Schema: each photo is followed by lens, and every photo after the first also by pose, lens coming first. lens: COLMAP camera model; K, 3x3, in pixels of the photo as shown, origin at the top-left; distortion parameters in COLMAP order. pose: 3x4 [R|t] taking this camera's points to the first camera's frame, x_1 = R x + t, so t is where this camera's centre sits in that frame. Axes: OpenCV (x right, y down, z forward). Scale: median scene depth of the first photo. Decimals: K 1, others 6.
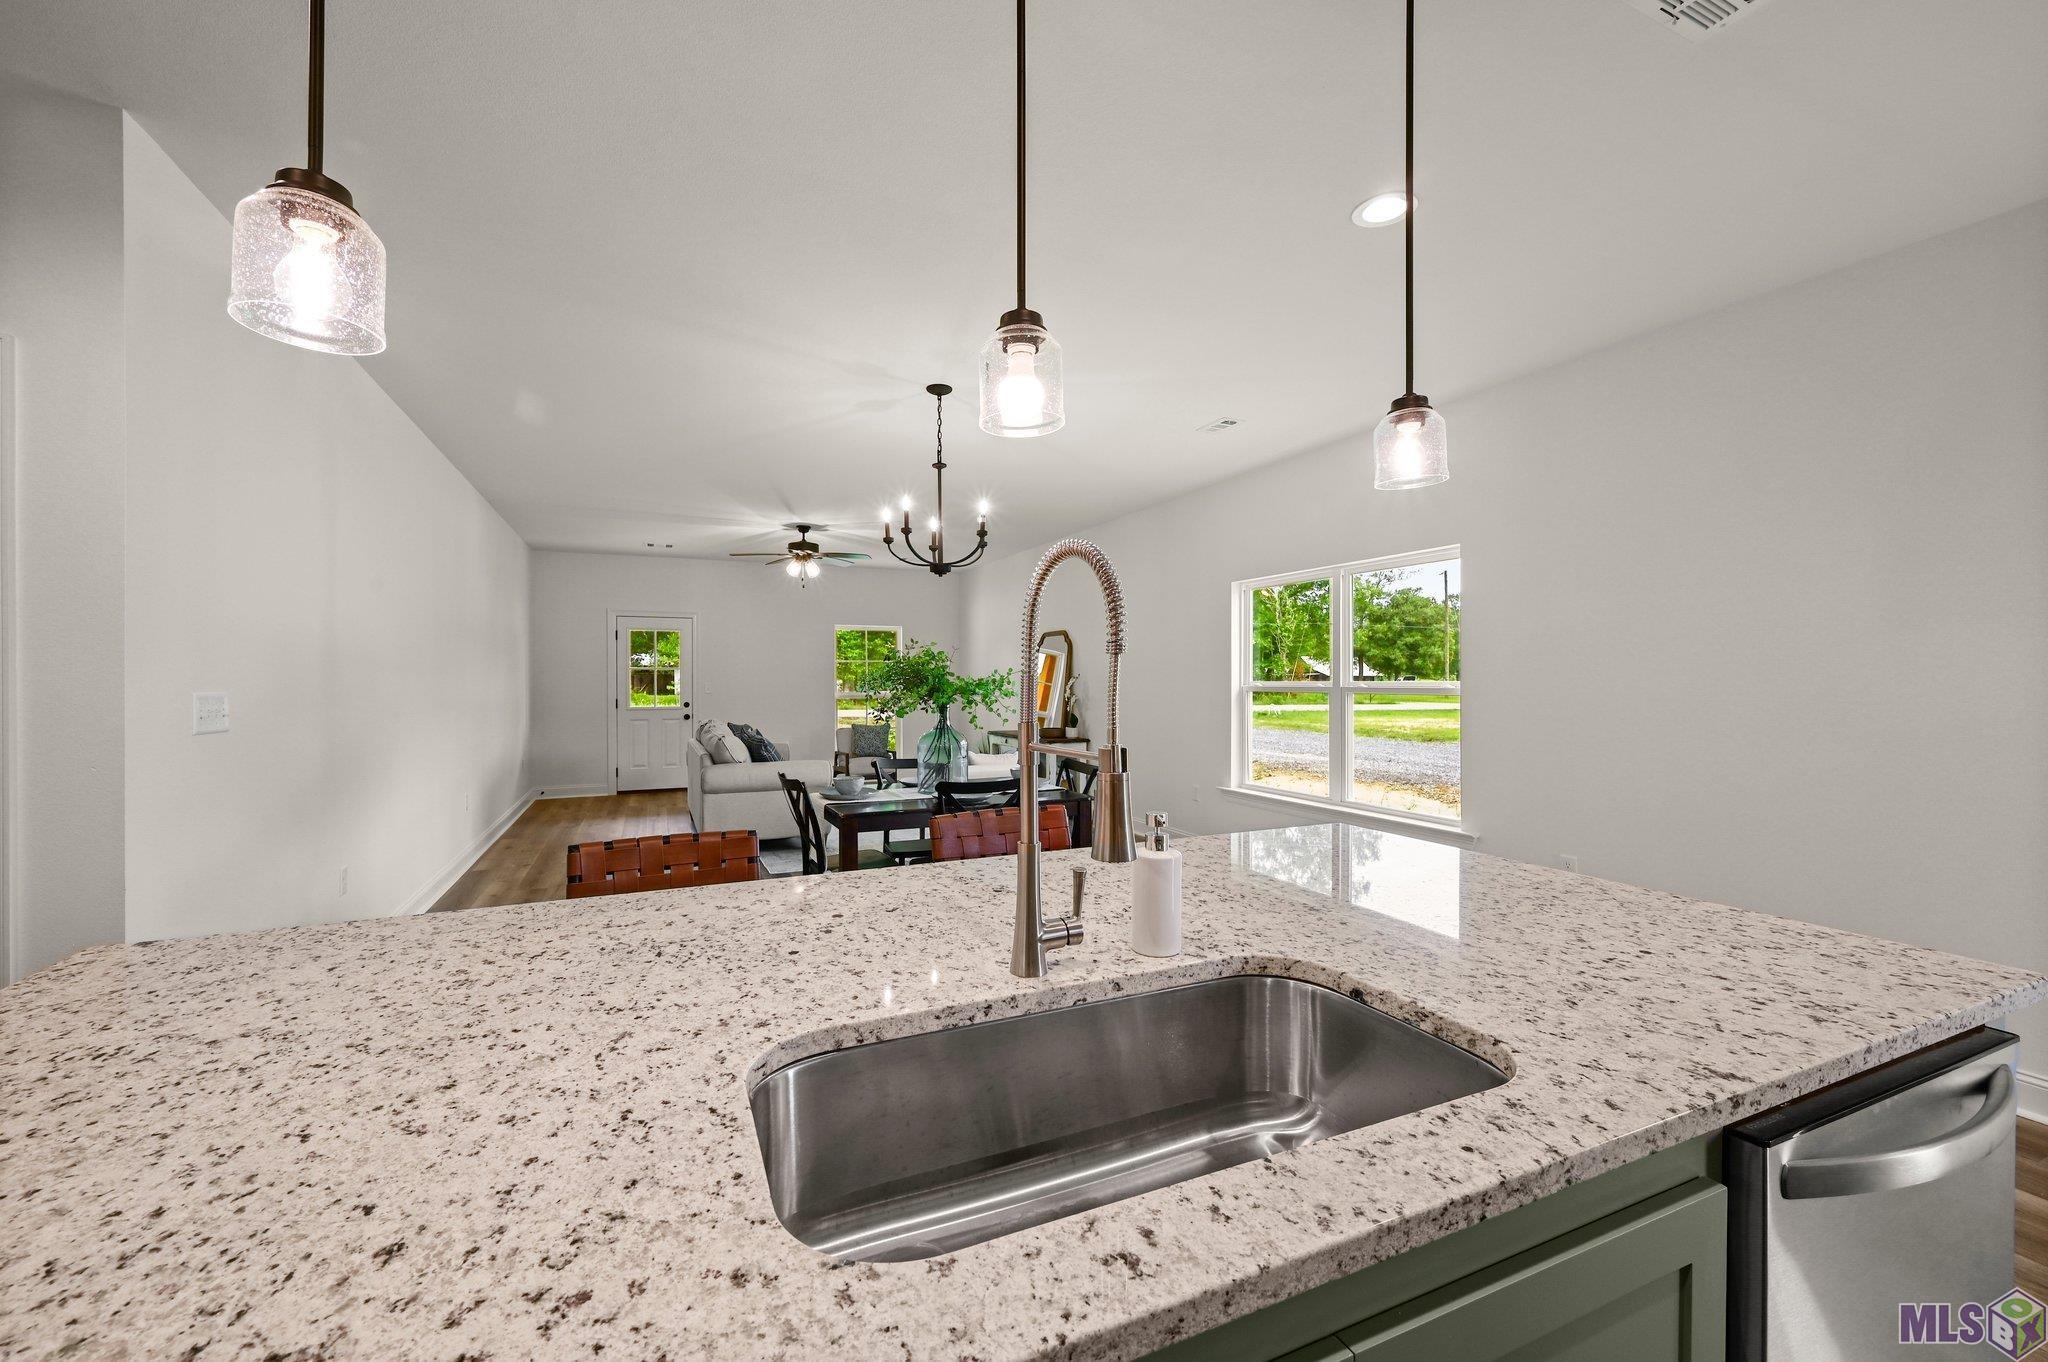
lens RADIAL K [[818.5, 0, 1024.0], [0, 818.5, 681.0], [0, 0, 1]] dist [0.000212, 0.000052]
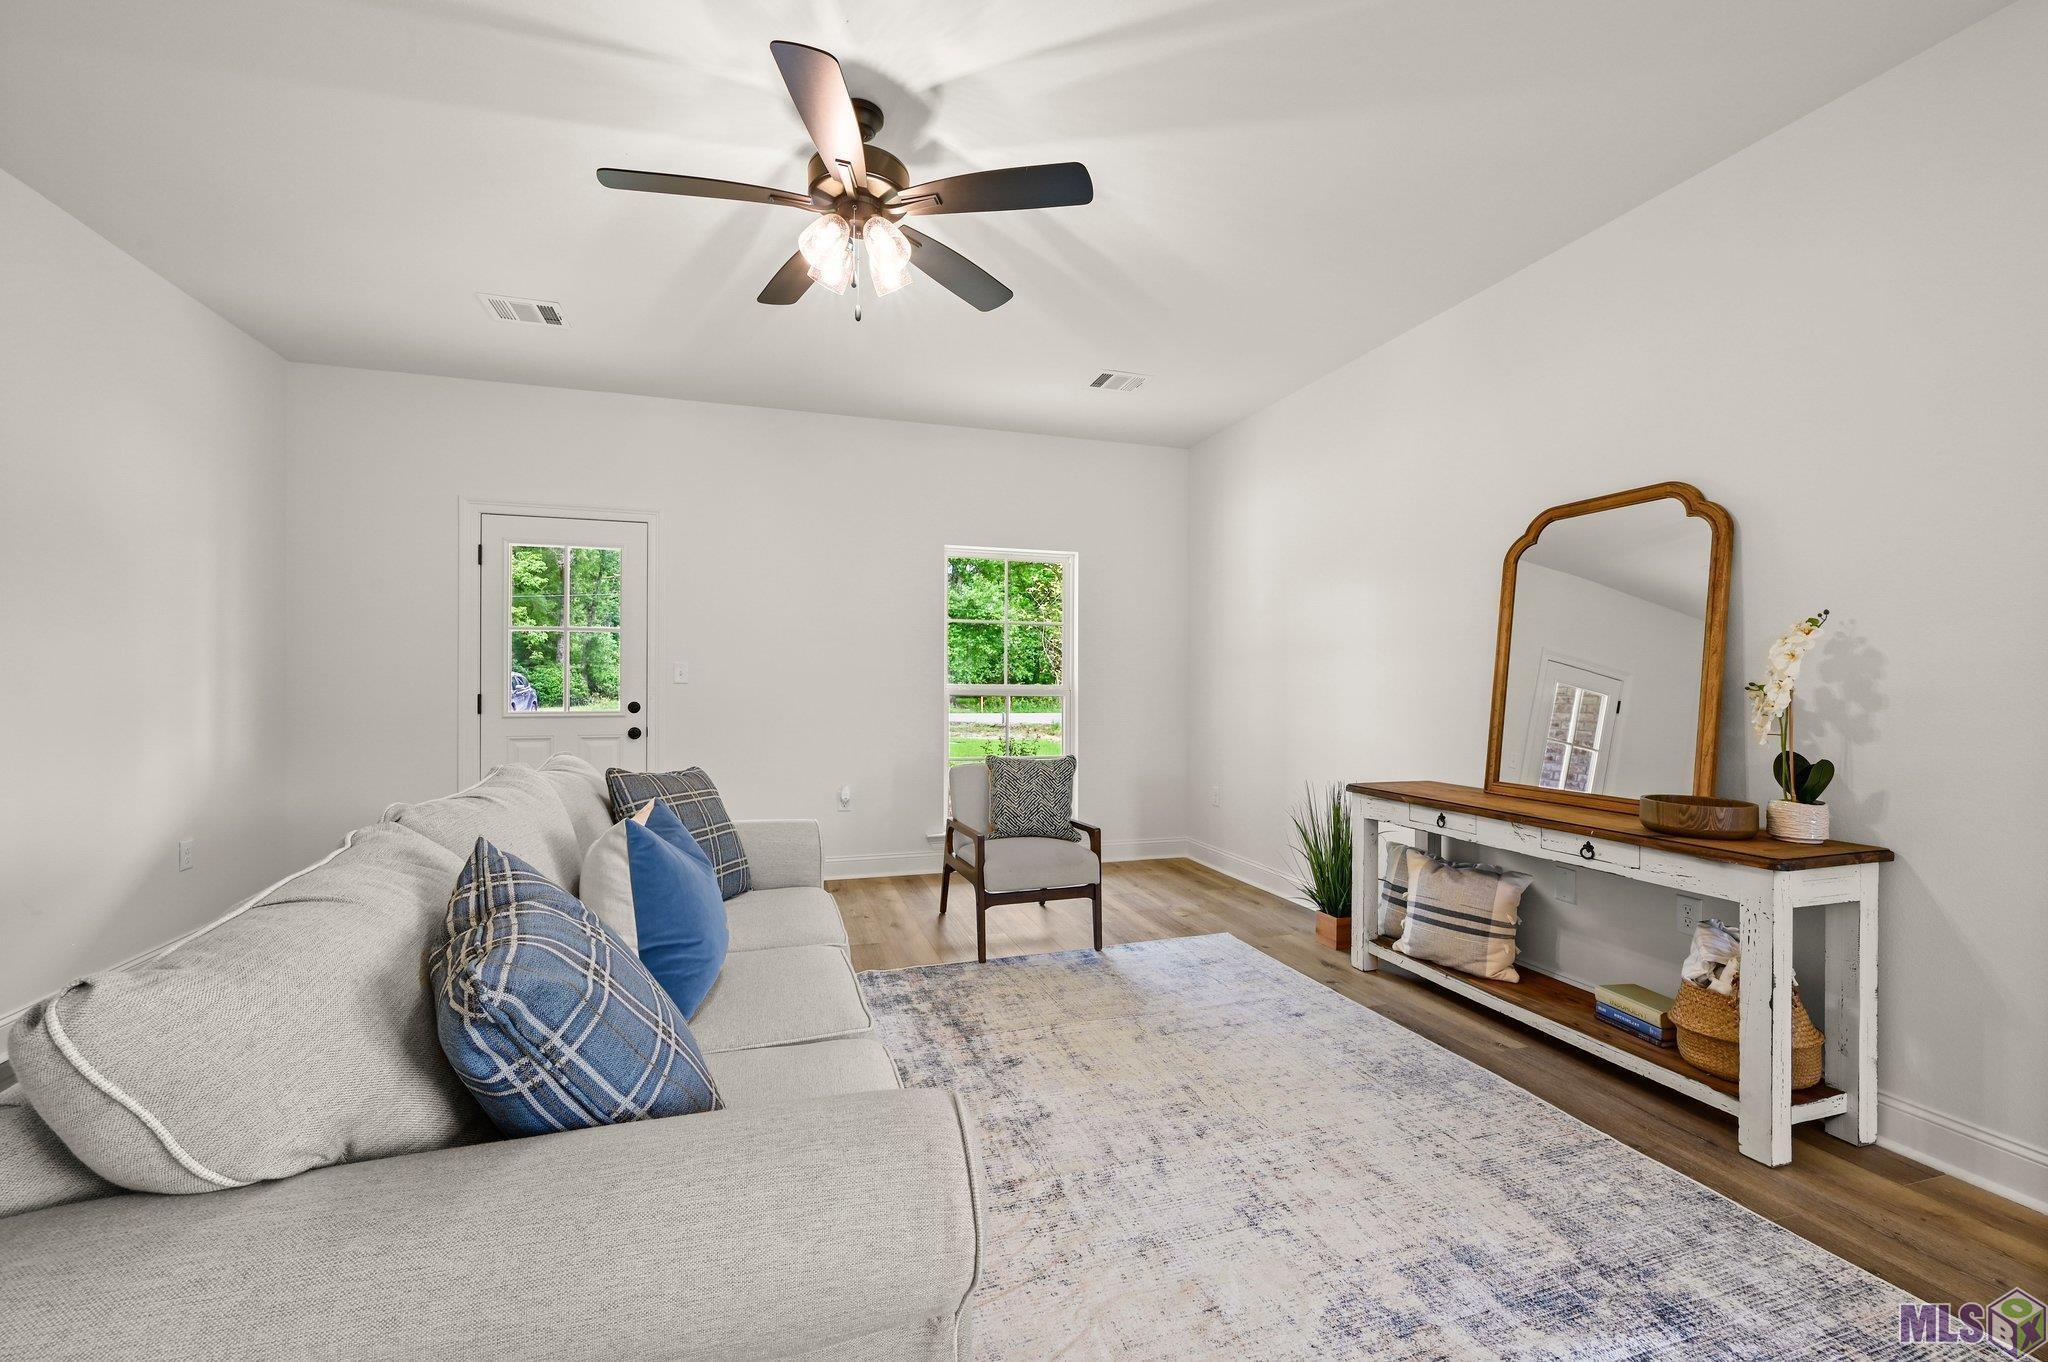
lens RADIAL K [[818.5, 0, 1024.0], [0, 818.5, 681.0], [0, 0, 1]] dist [0.000212, 0.000052]
pose [[0.994058, 0.002400, -0.108821, -0.145498], [-0.002144, 0.999995, 0.002469, 0.012846], [0.108827, -0.002221, 0.994058, 0.583291]]
